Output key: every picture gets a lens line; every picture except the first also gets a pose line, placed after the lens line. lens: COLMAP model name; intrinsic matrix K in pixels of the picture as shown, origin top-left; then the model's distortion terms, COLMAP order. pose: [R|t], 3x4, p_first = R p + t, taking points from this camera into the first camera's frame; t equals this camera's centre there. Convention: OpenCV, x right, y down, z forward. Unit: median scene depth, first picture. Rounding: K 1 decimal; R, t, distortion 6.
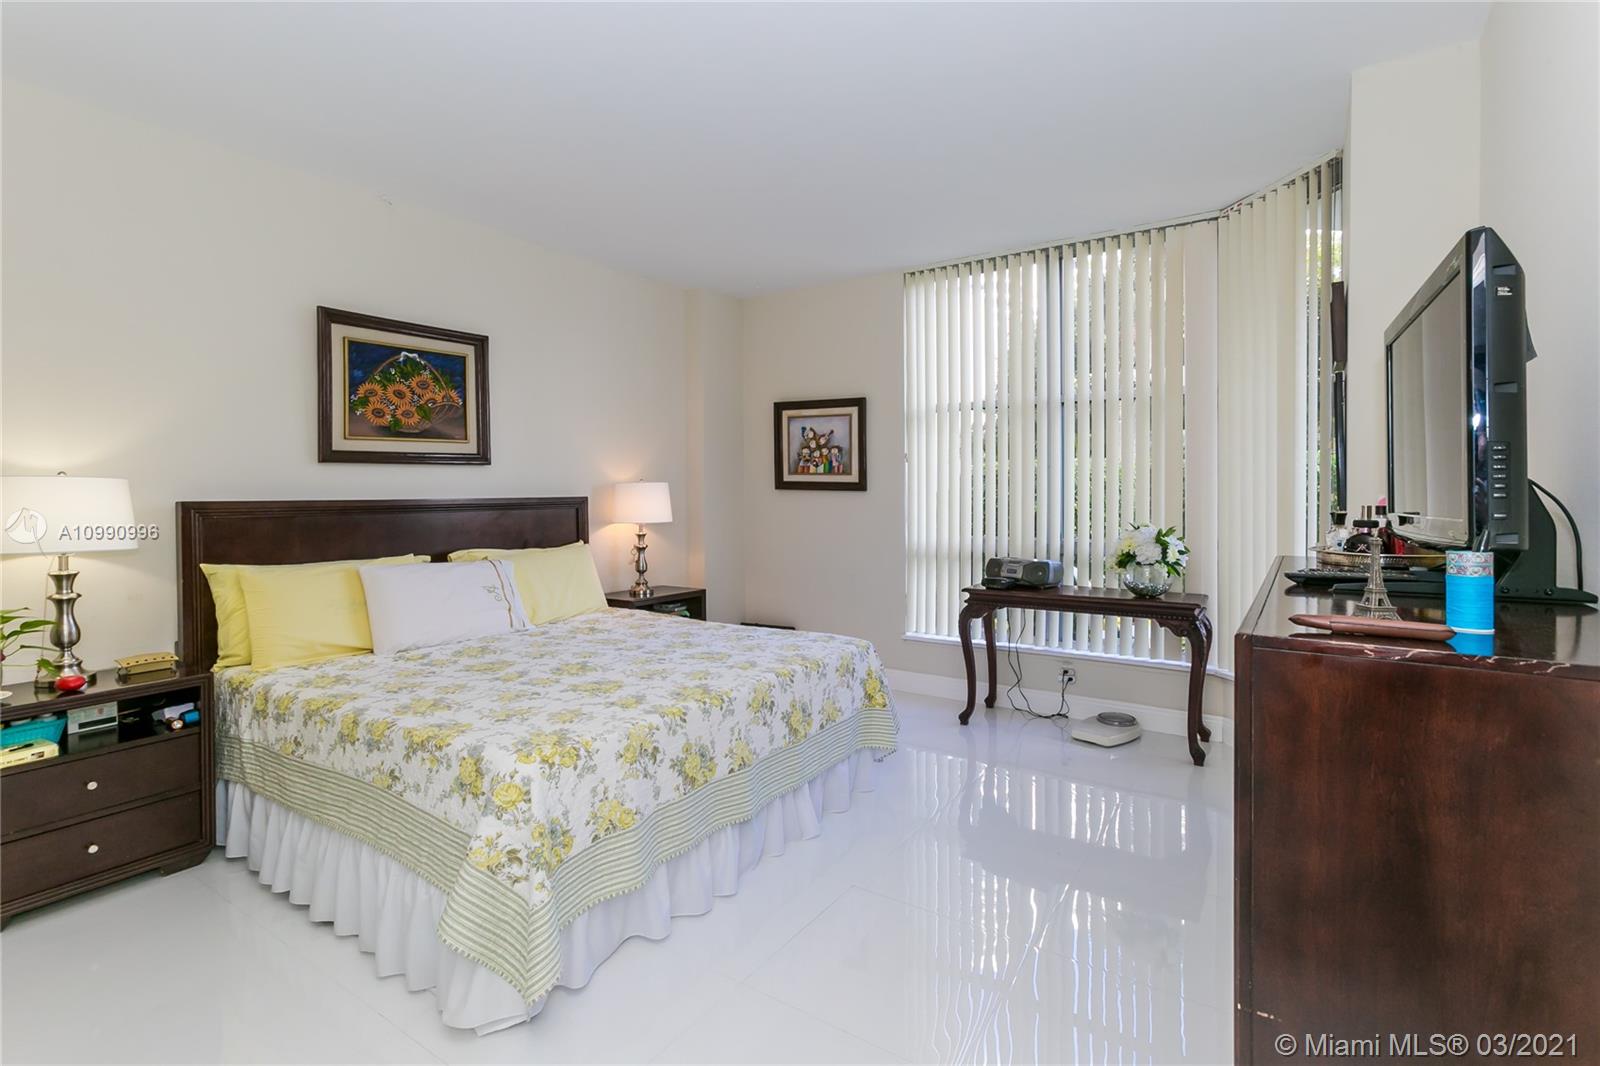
lens RADIAL K [[765.3, 0, 798.9], [0, 765.3, 500.5], [0, 0, 1]] dist [0.000922, 0.000273]
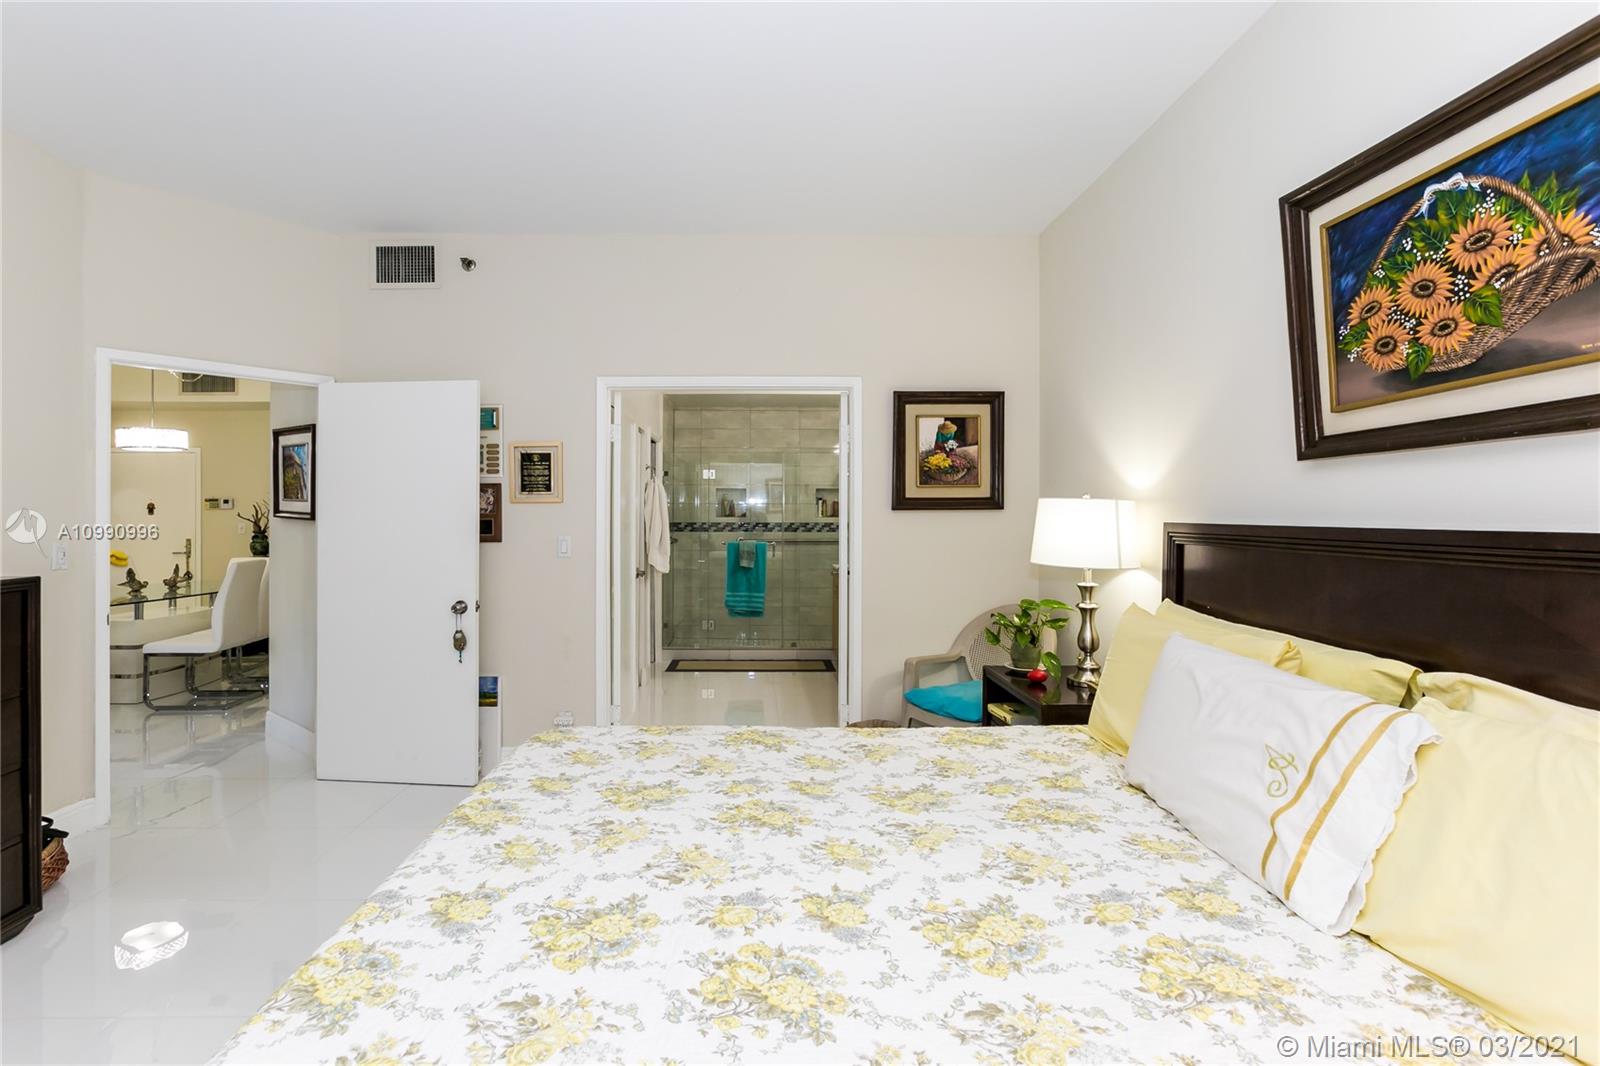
lens RADIAL K [[756.6, 0, 797.7], [0, 756.6, 510.3], [0, 0, 1]] dist [0.001476, 0.000412]
pose [[-0.796986, 0.002551, -0.603993, 0.025040], [-0.003361, 0.999957, 0.008657, -0.014275], [0.603989, 0.008929, -0.796943, 1.104968]]
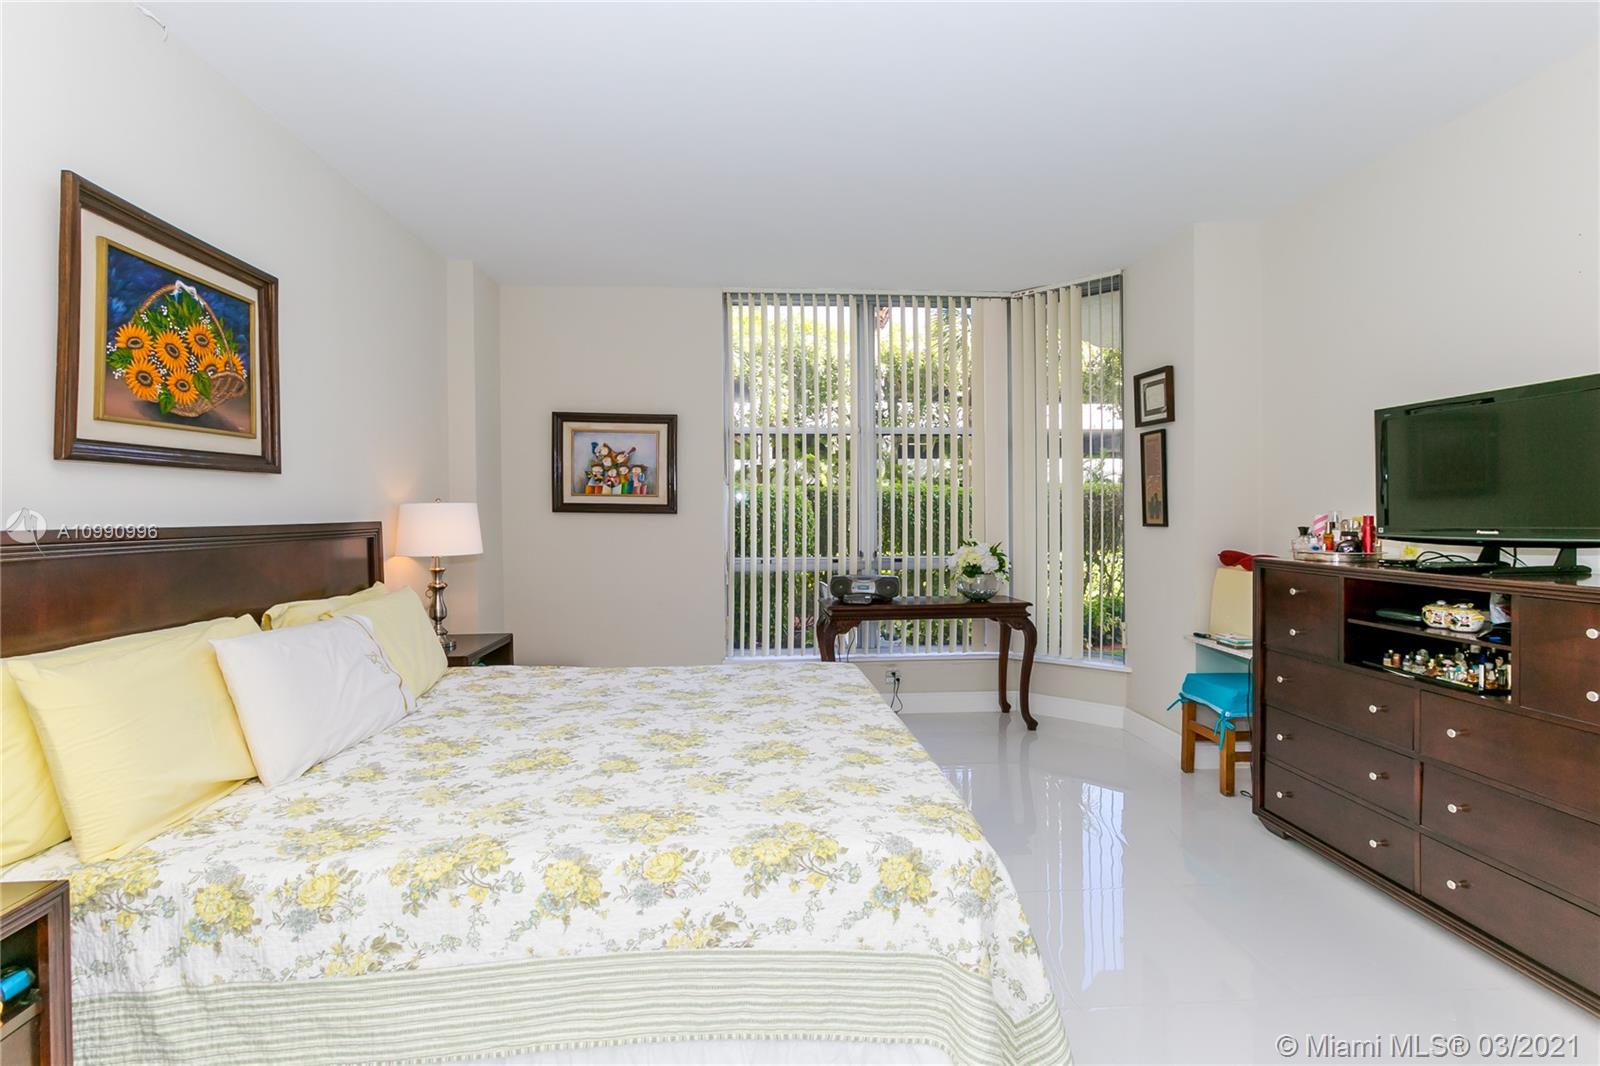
lens RADIAL K [[749.3, 0, 801.6], [0, 749.3, 523.8], [0, 0, 1]] dist [0.001119, 0.000429]
pose [[0.787543, -0.008121, 0.616207, -0.486003], [0.008905, 0.999959, 0.001797, -0.000456], [-0.616196, 0.004072, 0.787583, 0.232207]]
